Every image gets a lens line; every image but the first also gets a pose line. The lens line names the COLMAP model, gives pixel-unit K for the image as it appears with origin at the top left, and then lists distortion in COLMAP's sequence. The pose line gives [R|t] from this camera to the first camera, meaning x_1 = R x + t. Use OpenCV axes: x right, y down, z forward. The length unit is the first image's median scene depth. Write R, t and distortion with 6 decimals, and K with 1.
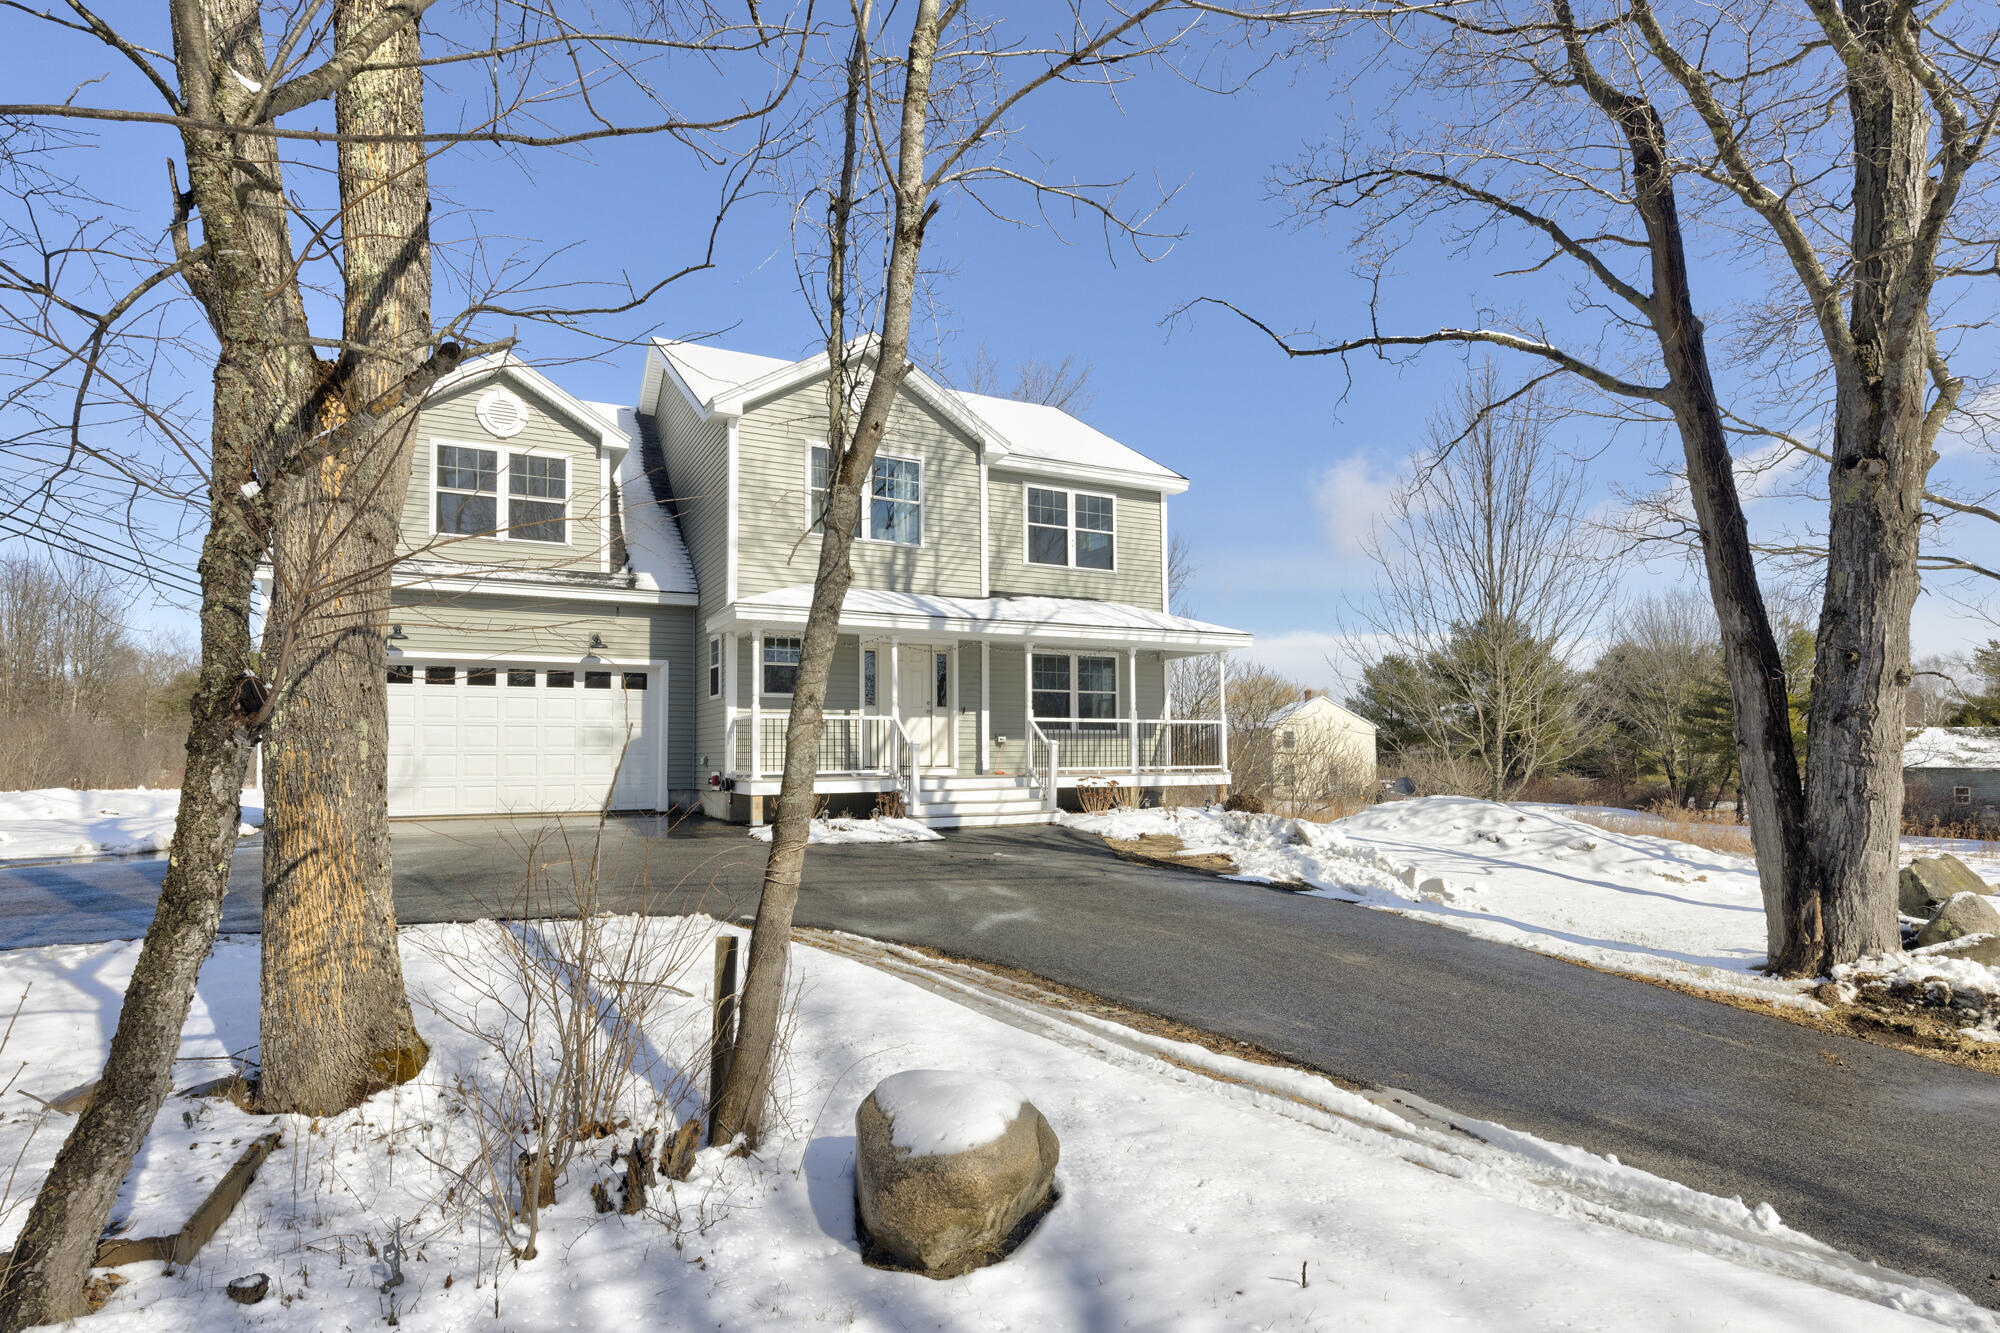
lens RADIAL K [[1001.3, 0, 996.8], [0, 1001.3, 717.7], [0, 0, 1]] dist [0.000442, 0.000492]
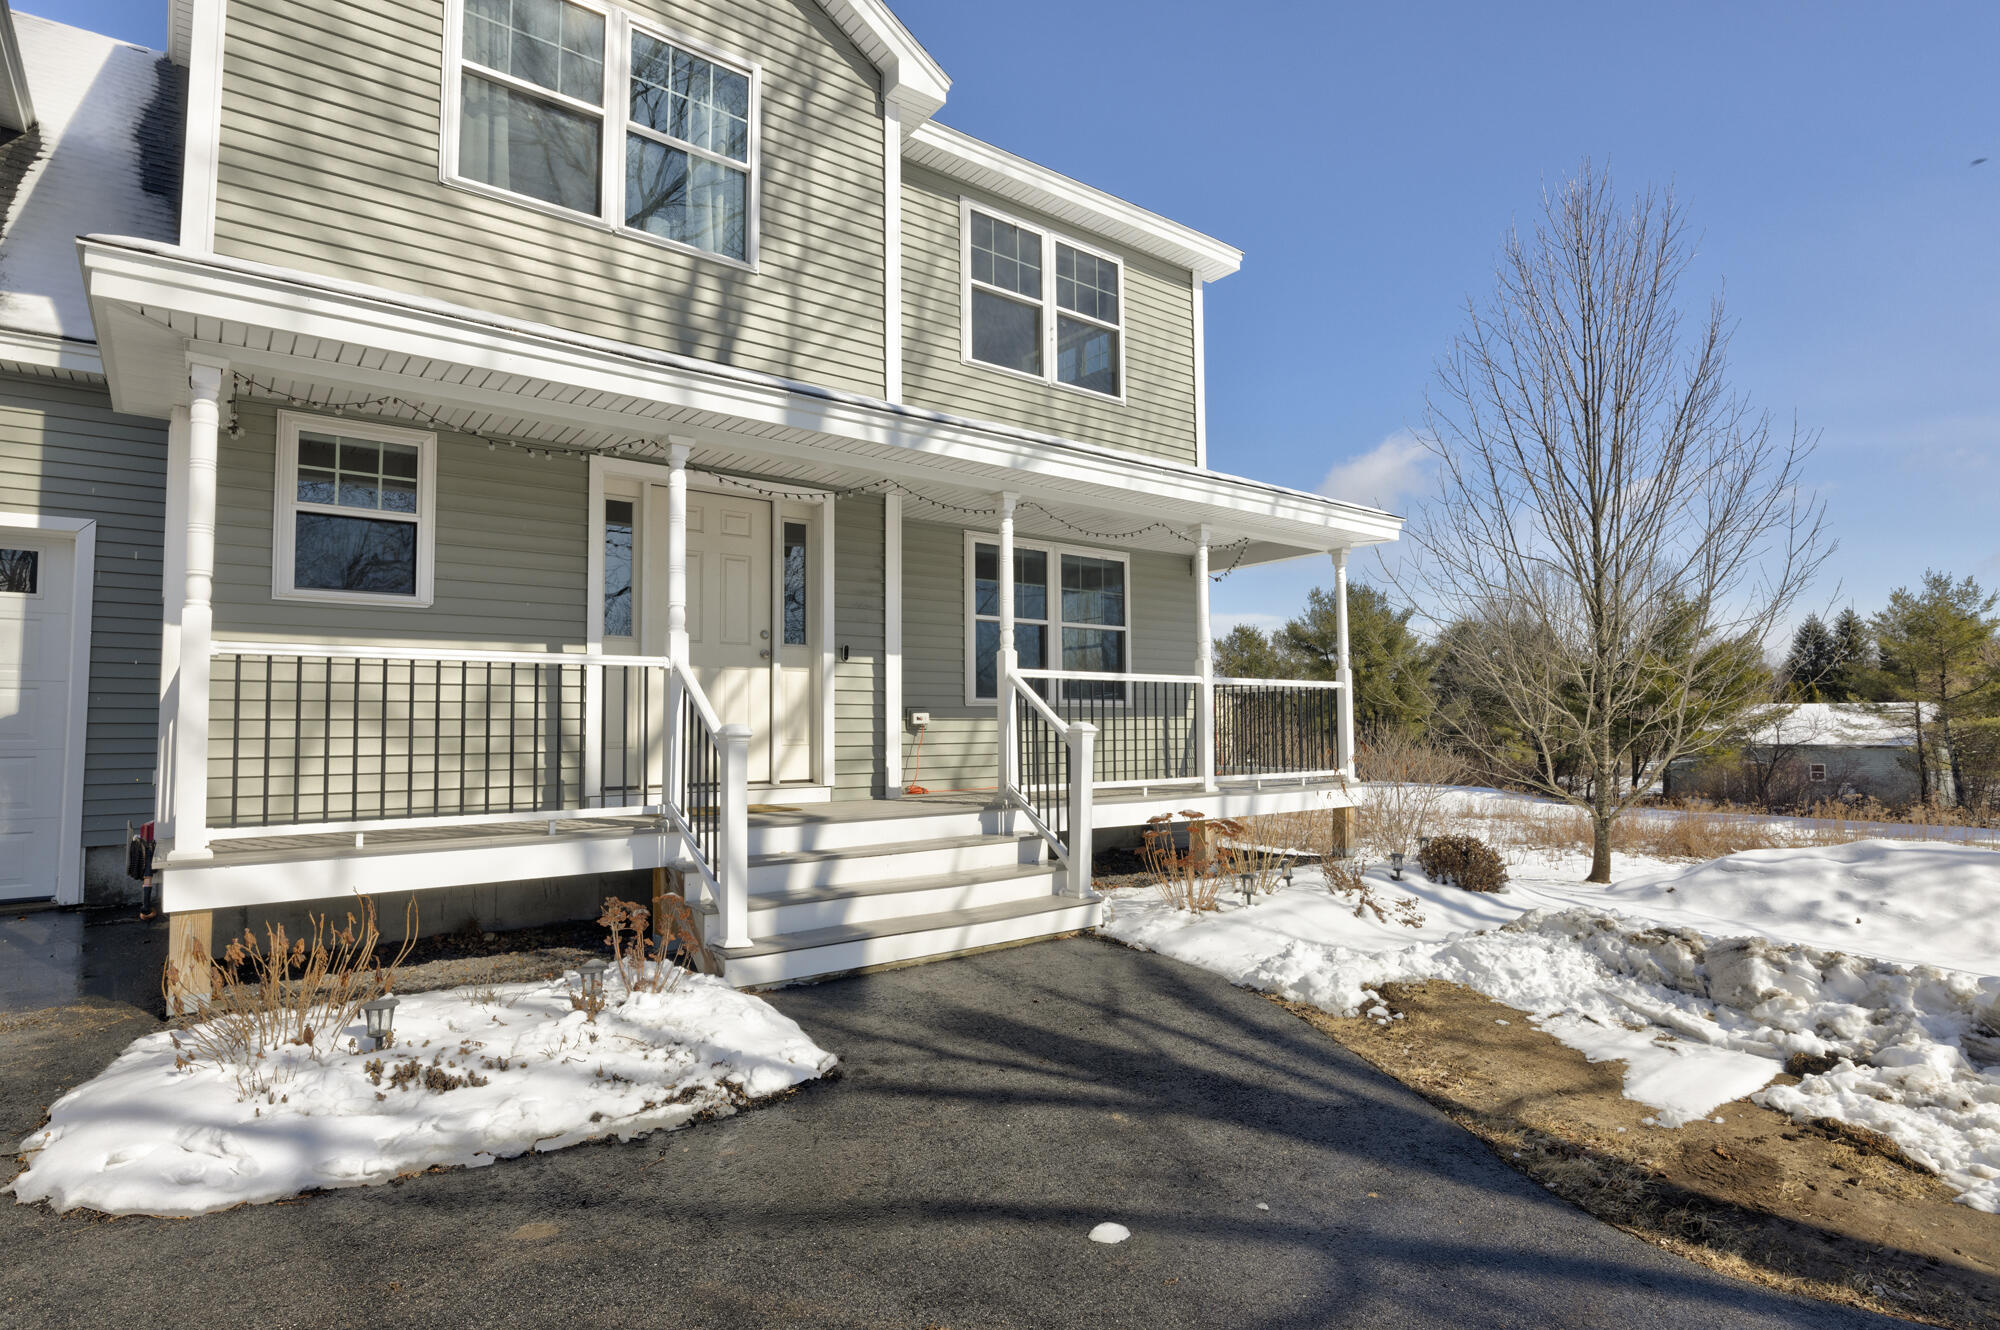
lens RADIAL K [[1043.1, 0, 1000.0], [0, 1043.1, 665.0], [0, 0, 1]] dist [-0.004083, -0.000715]
pose [[0.984526, 0.009562, 0.174977, -0.047319], [-0.005112, 0.999652, -0.025868, 0.009452], [-0.175163, 0.024573, 0.984233, 0.546983]]
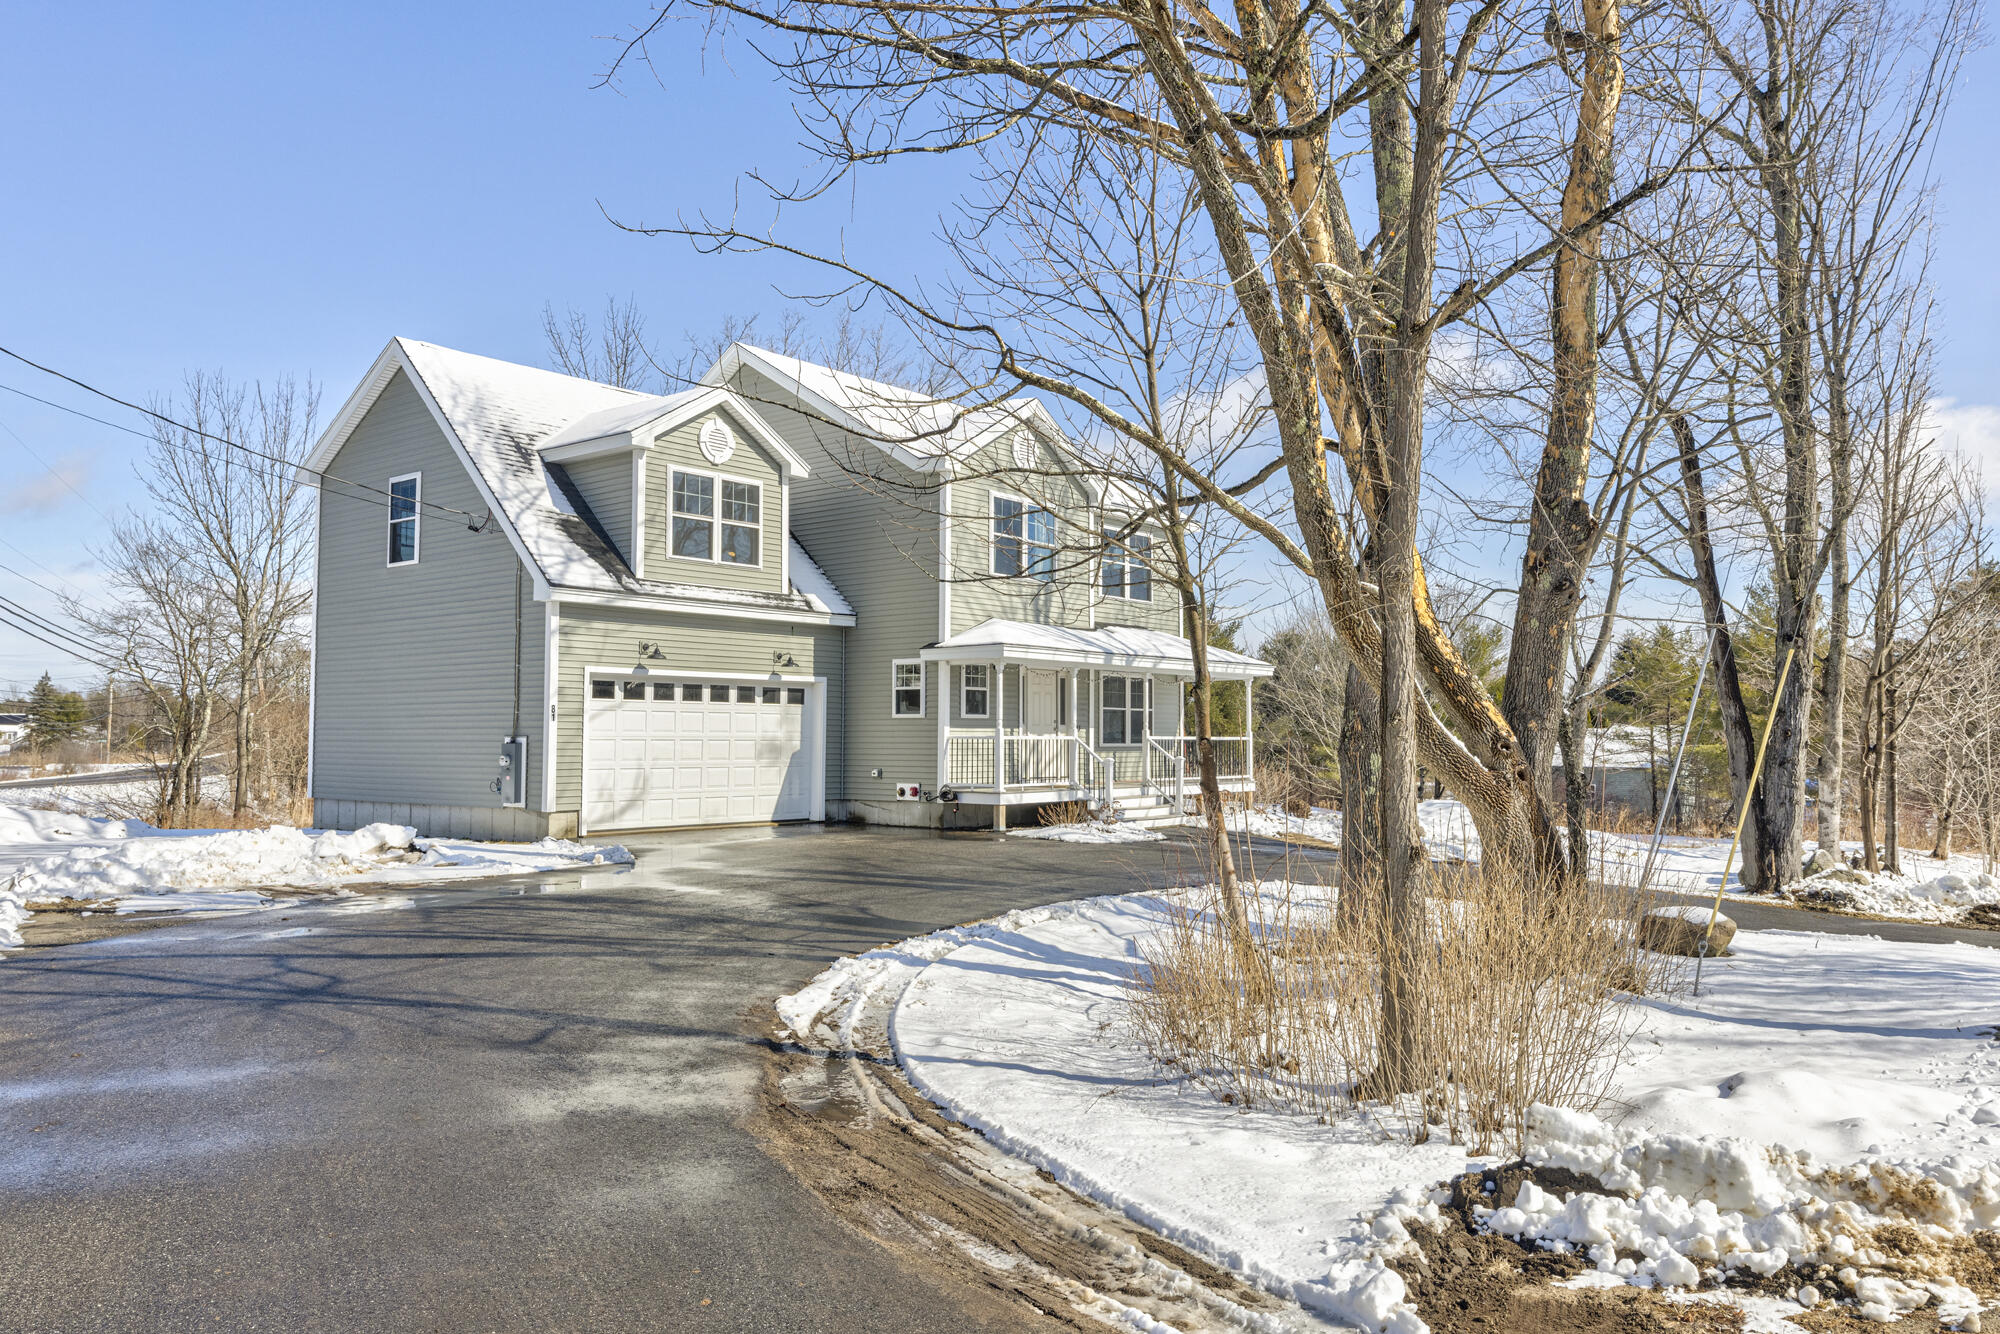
lens RADIAL K [[1349.3, 0, 1000.0], [0, 1349.3, 667.0], [0, 0, 1]] dist [0.004434, -0.000180]
pose [[0.925567, 0.029138, 0.377461, -0.708901], [-0.023308, 0.999528, -0.020004, -0.044363], [-0.377866, 0.009717, 0.925809, -0.397481]]
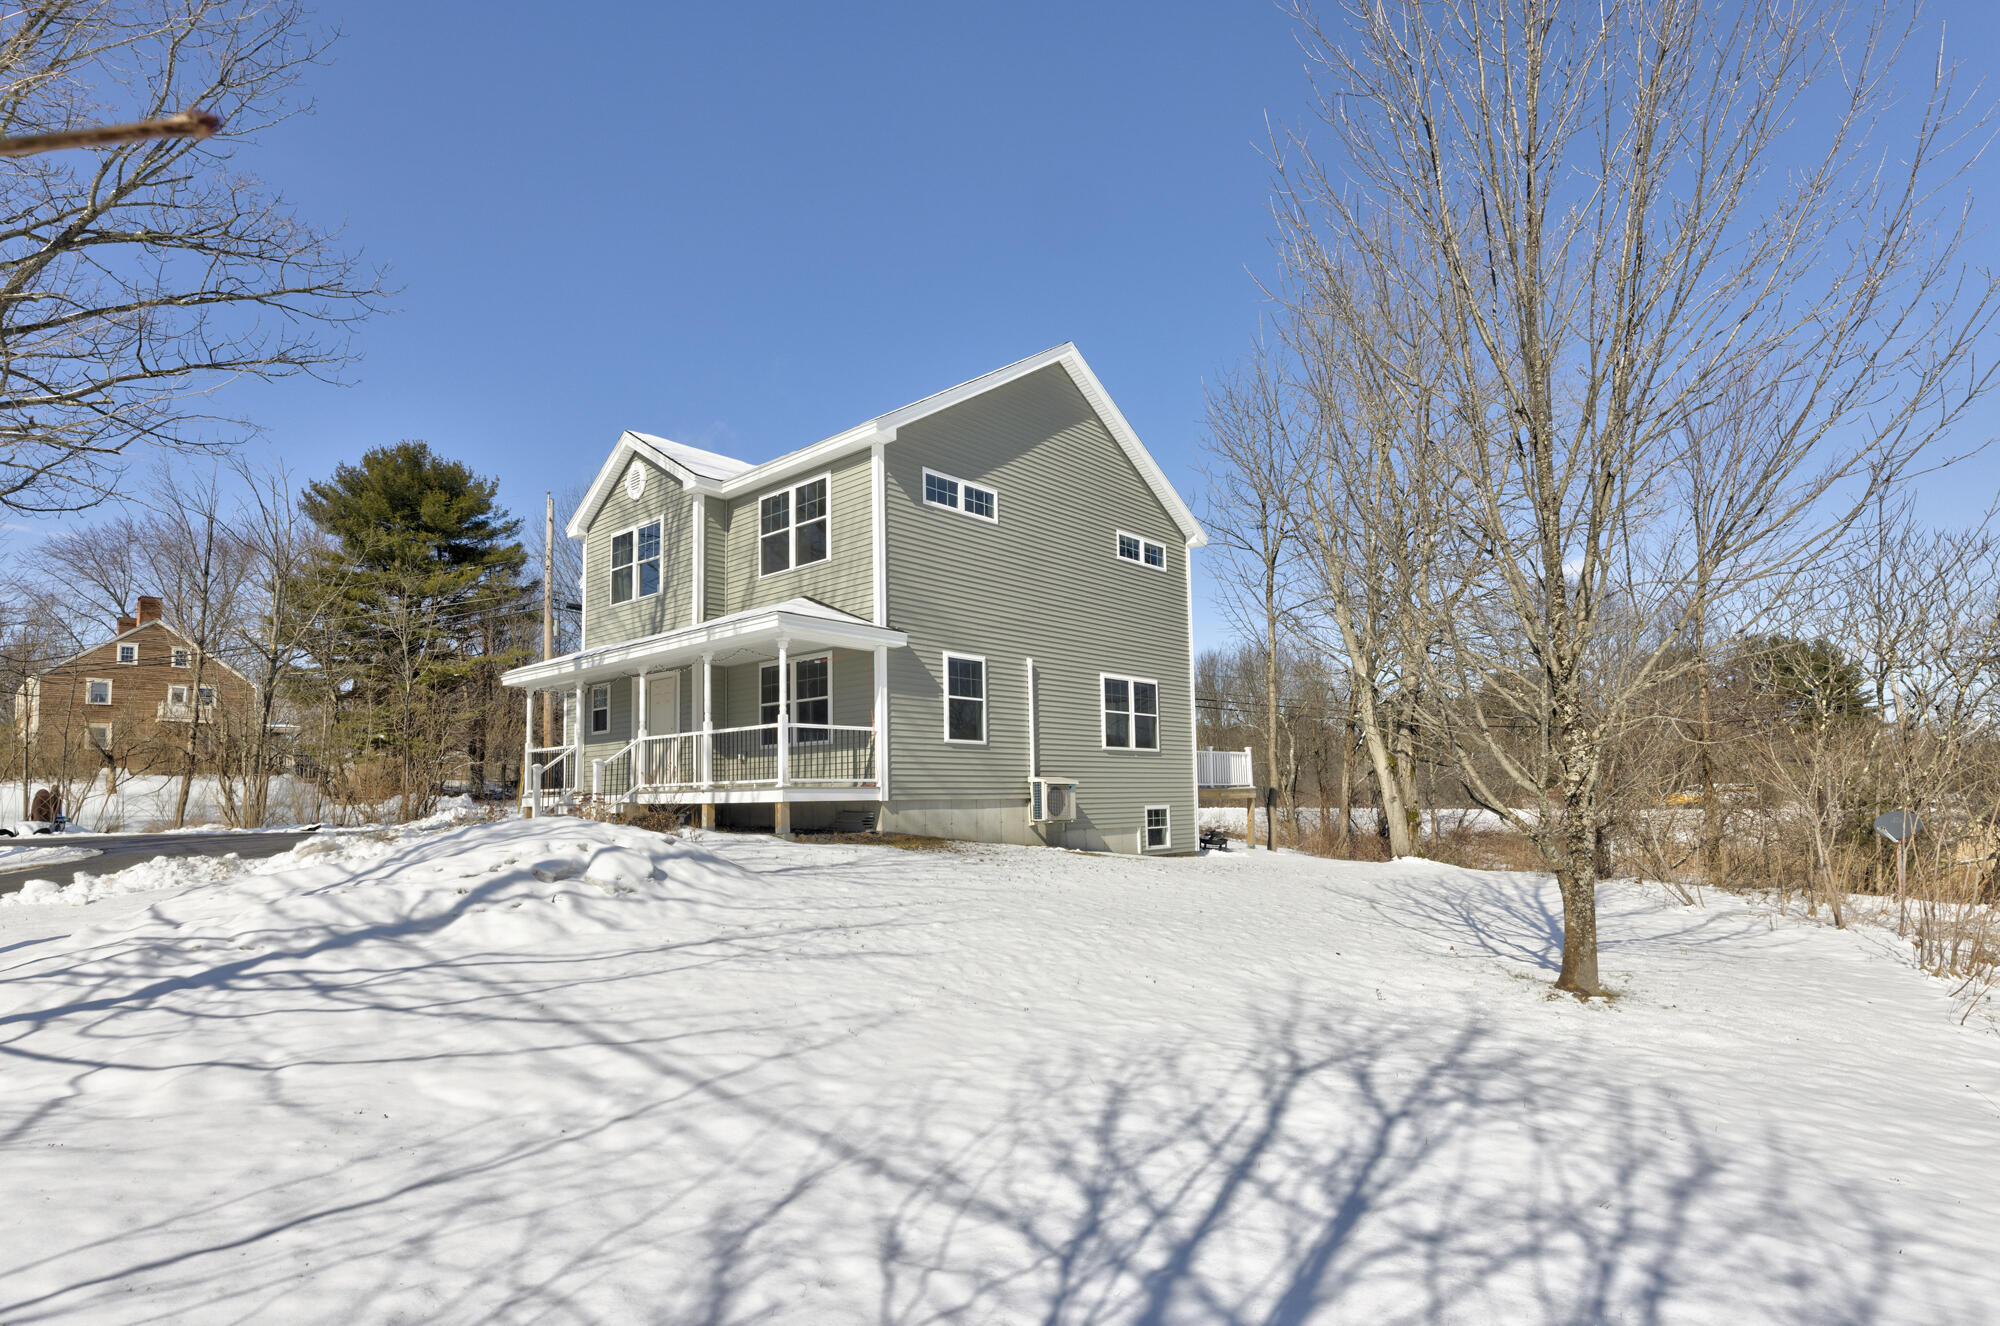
lens RADIAL K [[1001.3, 0, 996.8], [0, 1001.3, 714.2], [0, 0, 1]] dist [0.000442, 0.000492]
pose [[0.340231, -0.077737, -0.937123, 1.126235], [0.048262, 0.996707, -0.065158, 0.060760], [0.939103, -0.023059, 0.342862, 0.966739]]
